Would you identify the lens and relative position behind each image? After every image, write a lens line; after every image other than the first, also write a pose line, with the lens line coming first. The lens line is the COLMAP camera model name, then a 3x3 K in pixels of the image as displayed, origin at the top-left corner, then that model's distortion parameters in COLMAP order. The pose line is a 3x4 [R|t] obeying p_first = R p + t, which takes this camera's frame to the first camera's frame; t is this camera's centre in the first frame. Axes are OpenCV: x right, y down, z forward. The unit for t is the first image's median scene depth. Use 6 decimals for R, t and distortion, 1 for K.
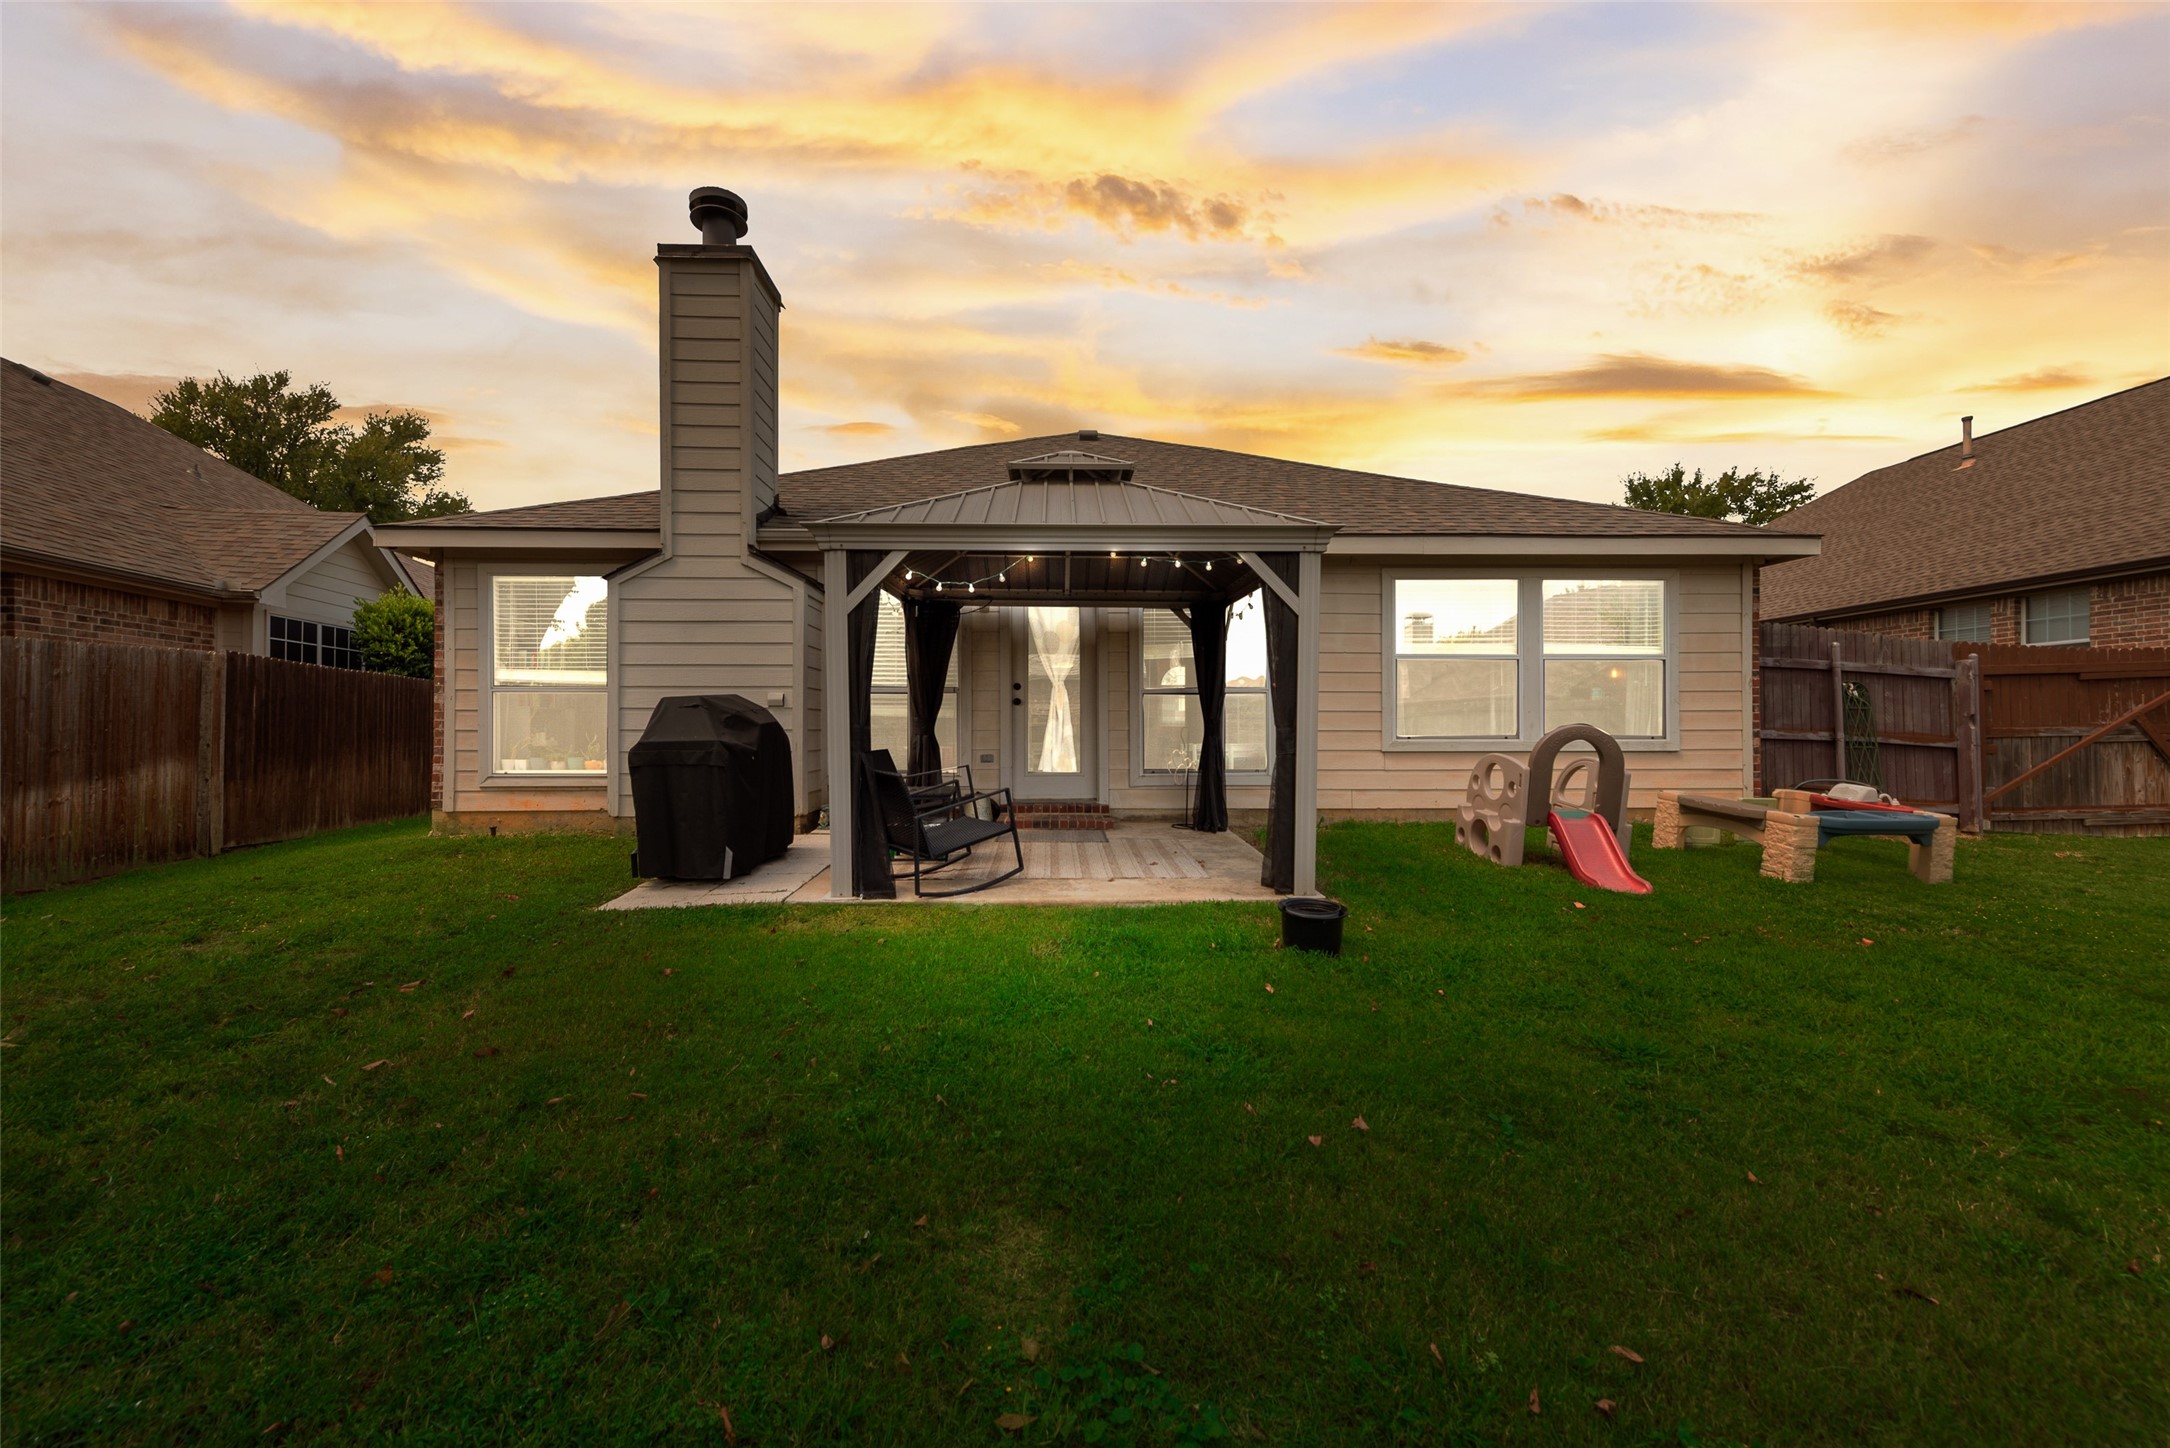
lens RADIAL K [[848.1, 0, 1080.0], [0, 848.1, 725.6], [0, 0, 1]] dist [0.006567, -0.000509]
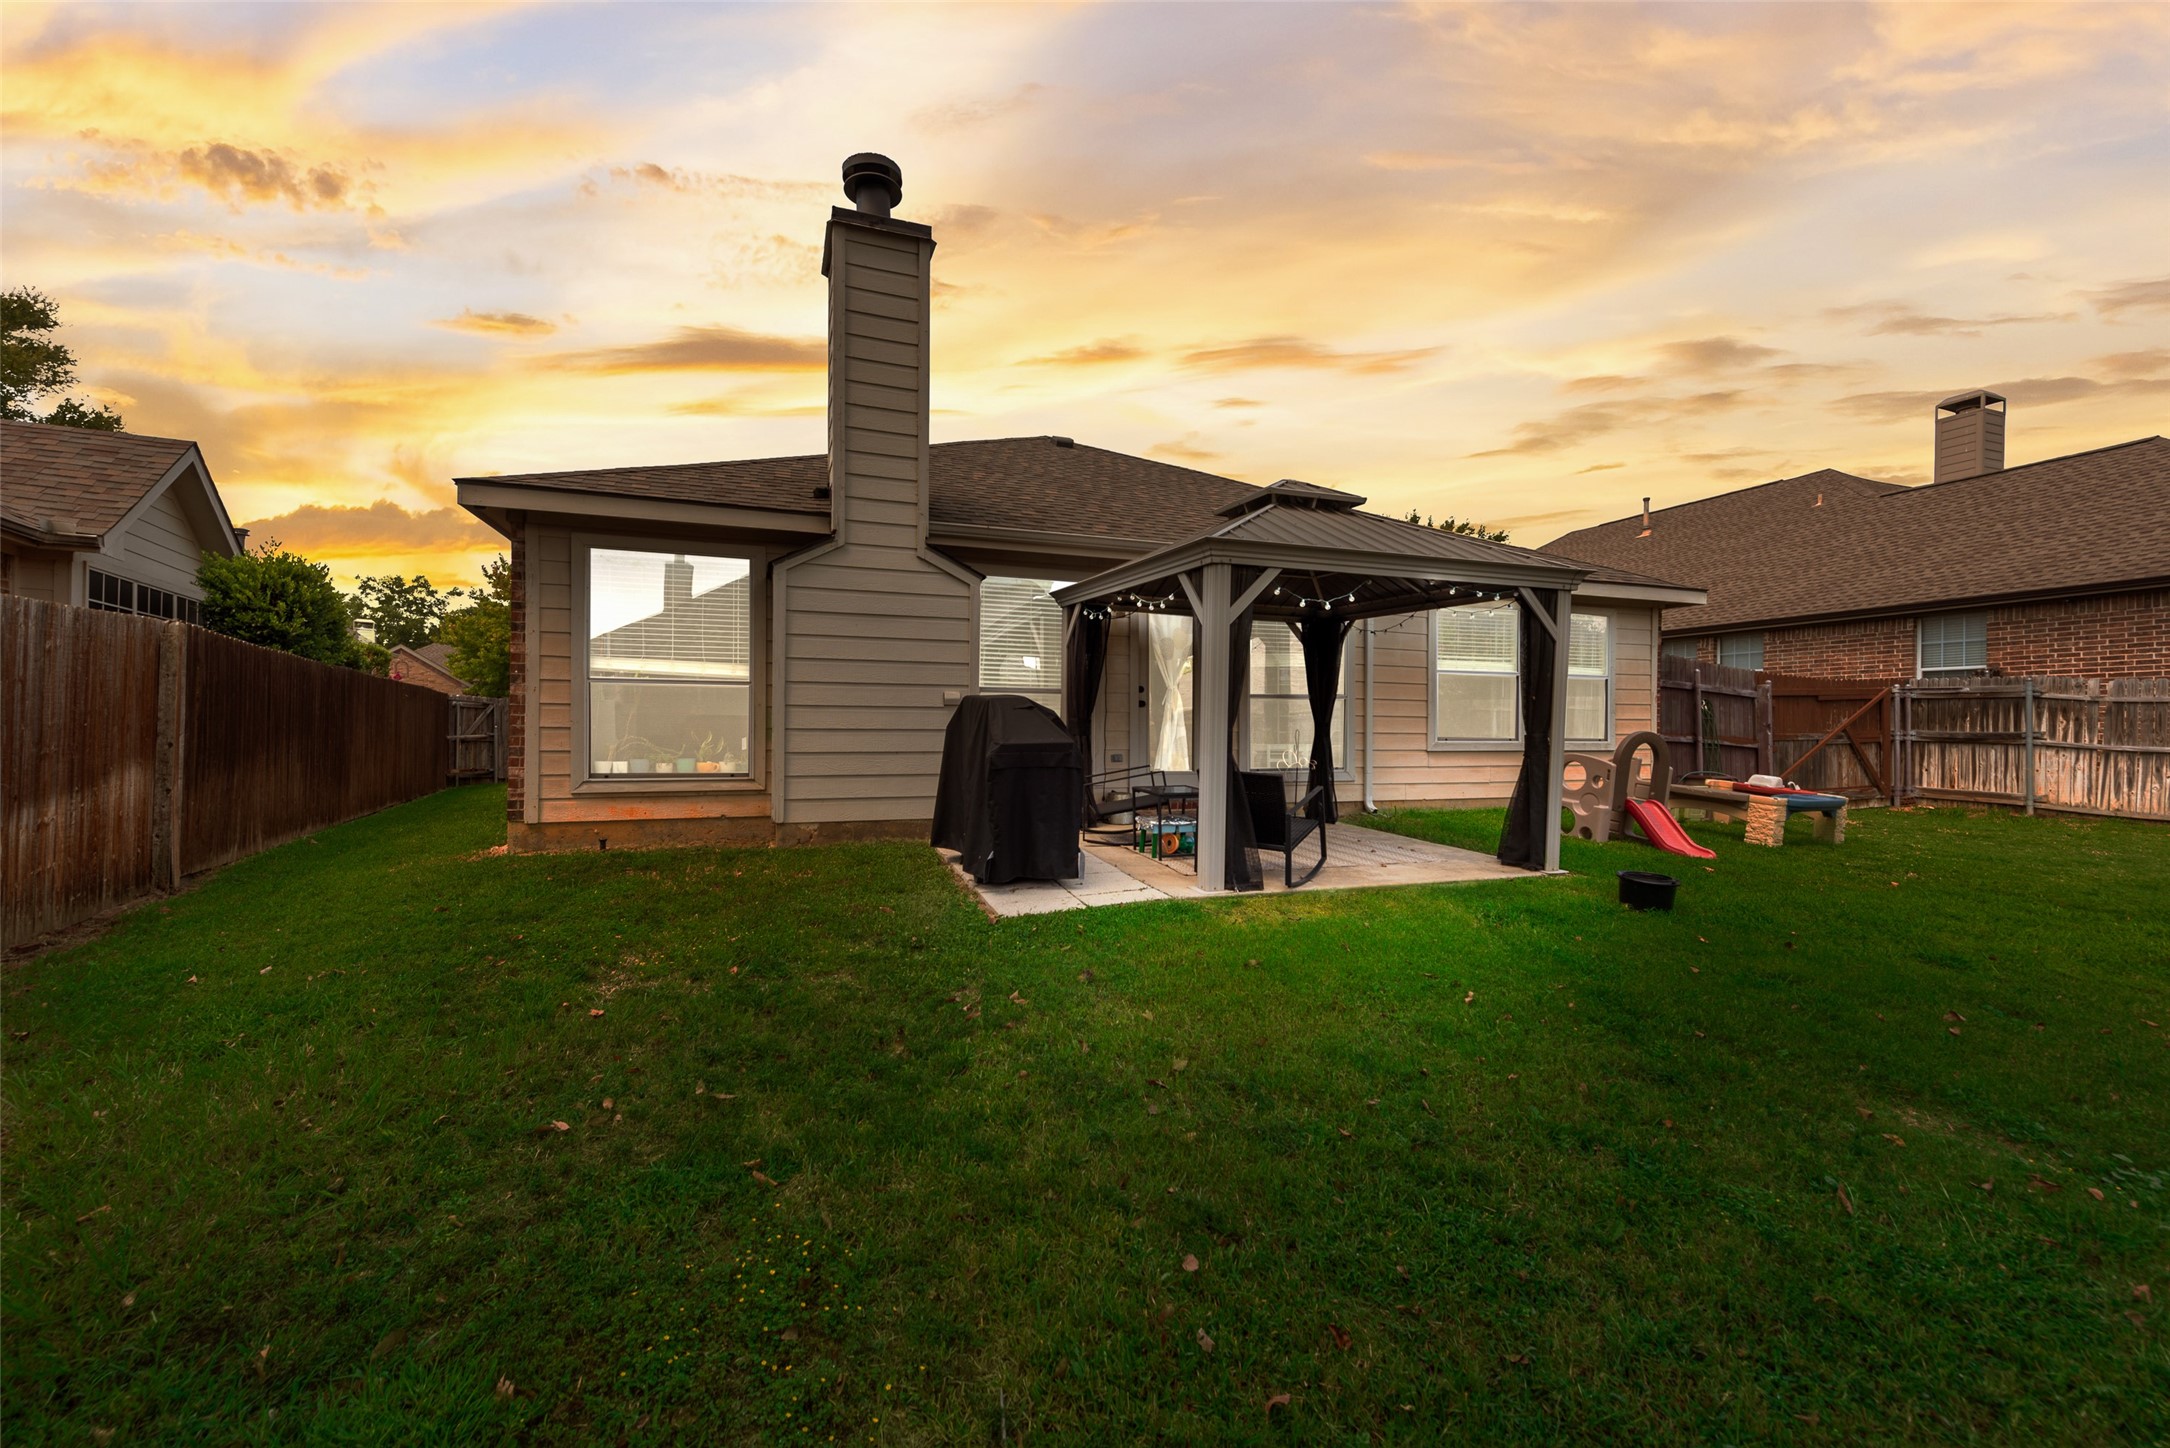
lens RADIAL K [[848.1, 0, 1080.0], [0, 848.1, 725.6], [0, 0, 1]] dist [0.006567, -0.000509]
pose [[0.950820, 0.008488, 0.309629, -0.485429], [-0.009829, 0.999948, 0.002769, -0.003688], [-0.309589, -0.005676, 0.950854, 0.027879]]
